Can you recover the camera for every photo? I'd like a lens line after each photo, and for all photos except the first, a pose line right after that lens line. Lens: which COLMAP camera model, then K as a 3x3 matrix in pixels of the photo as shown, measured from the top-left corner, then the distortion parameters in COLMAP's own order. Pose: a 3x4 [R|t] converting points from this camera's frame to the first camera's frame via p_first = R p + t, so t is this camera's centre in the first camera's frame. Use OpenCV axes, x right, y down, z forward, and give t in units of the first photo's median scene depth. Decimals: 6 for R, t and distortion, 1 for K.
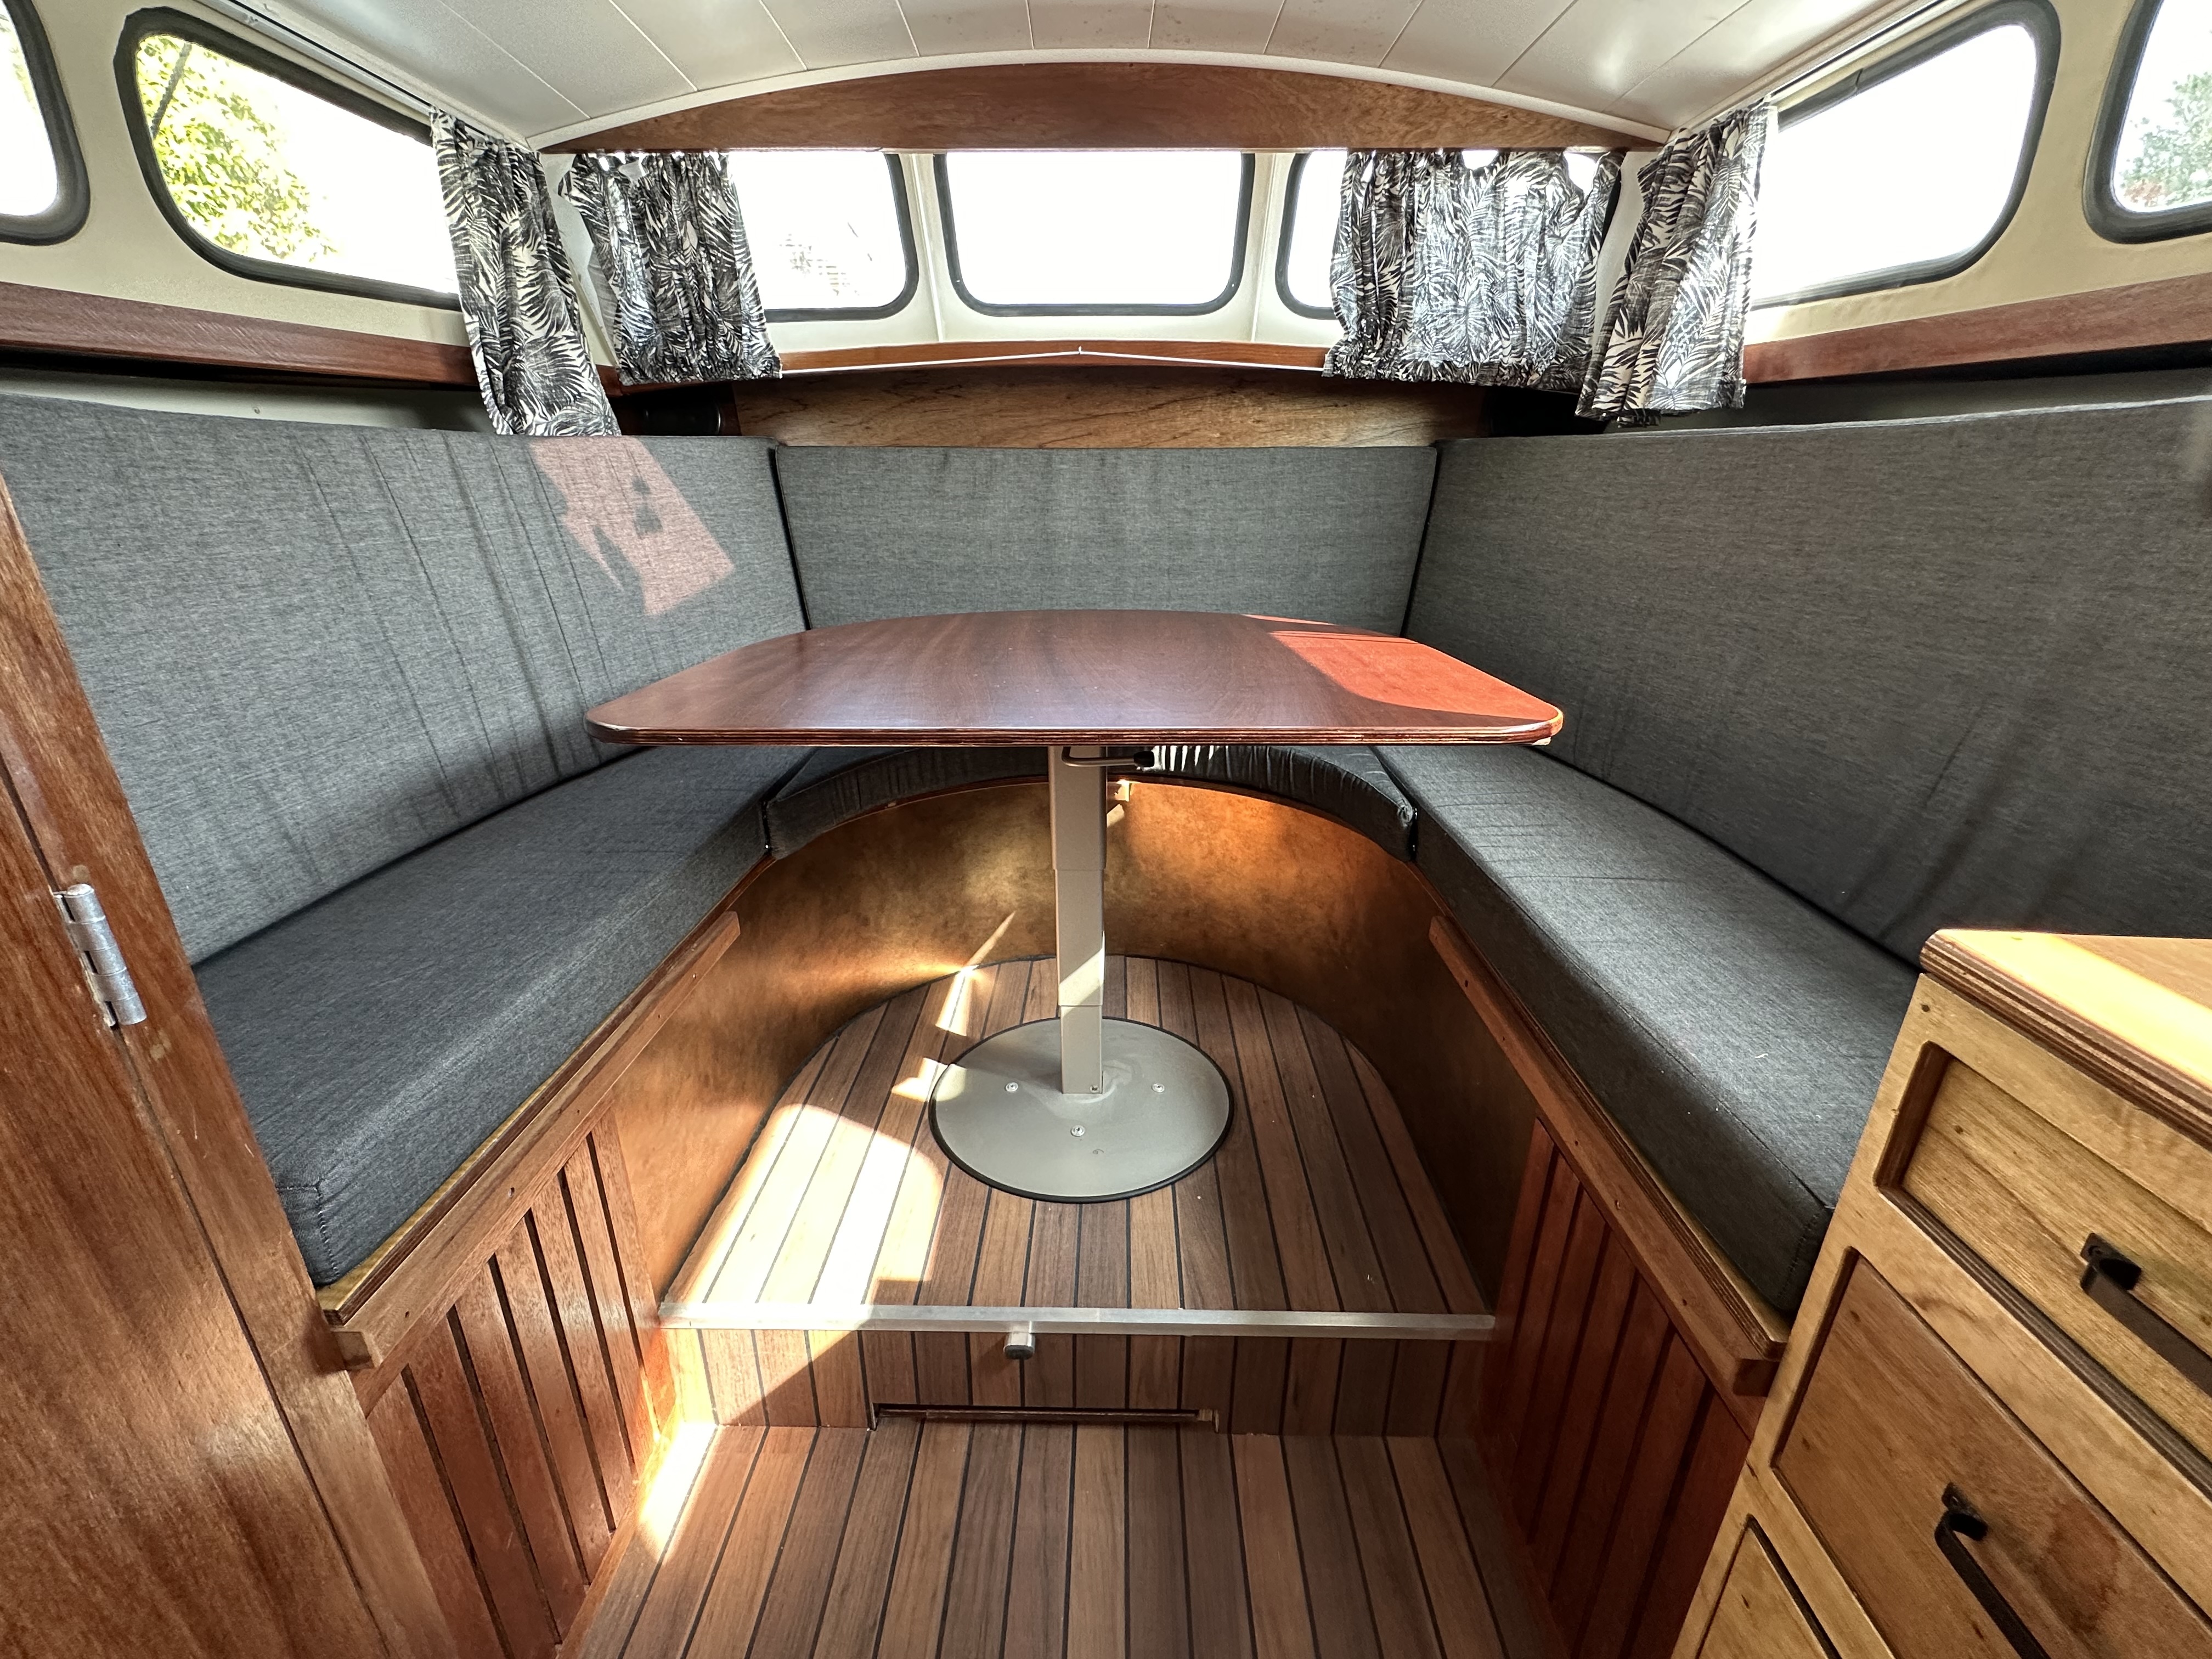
lens RADIAL K [[942.0, 0, 1082.5], [0, 942.0, 828.3], [0, 0, 1]] dist [-0.001200, -0.000117]
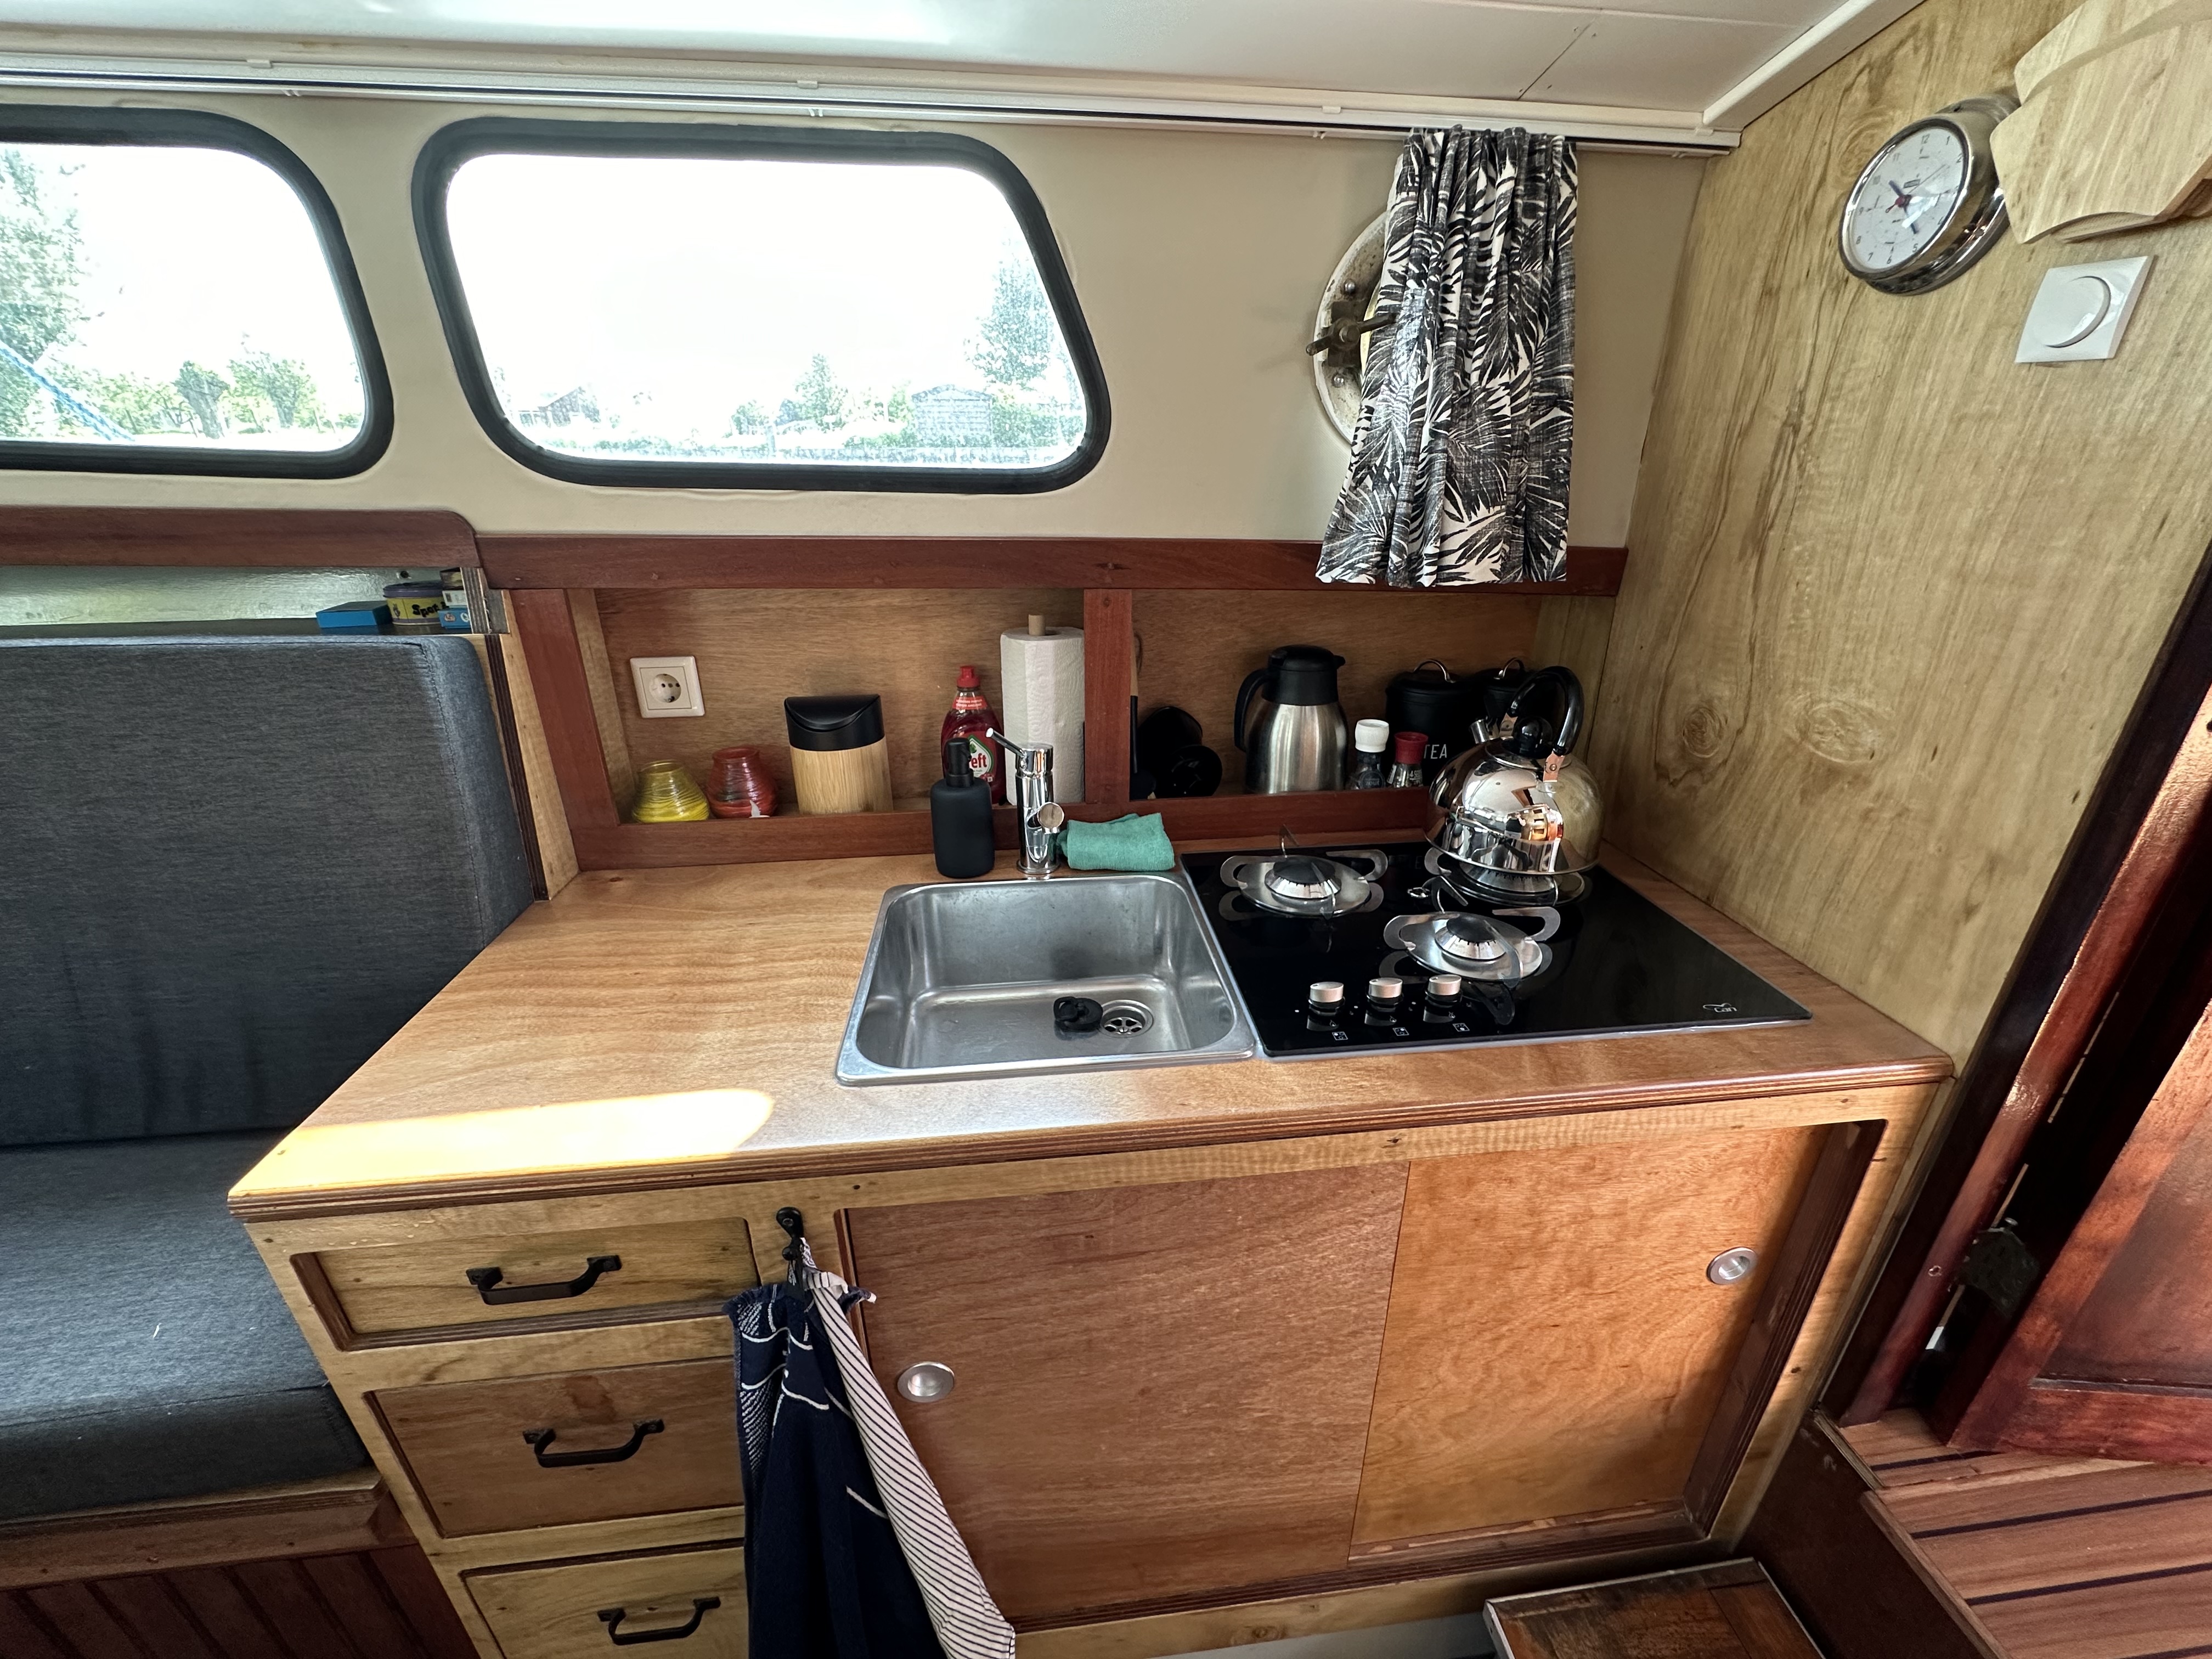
lens RADIAL K [[871.4, 0, 1114.1], [0, 871.4, 824.9], [0, 0, 1]] dist [-0.000863, -0.000047]
pose [[-0.141705, -0.393909, 0.908161, -0.084726], [0.356685, 0.835476, 0.418038, -0.317481], [-0.923415, 0.383165, 0.022110, -0.244863]]
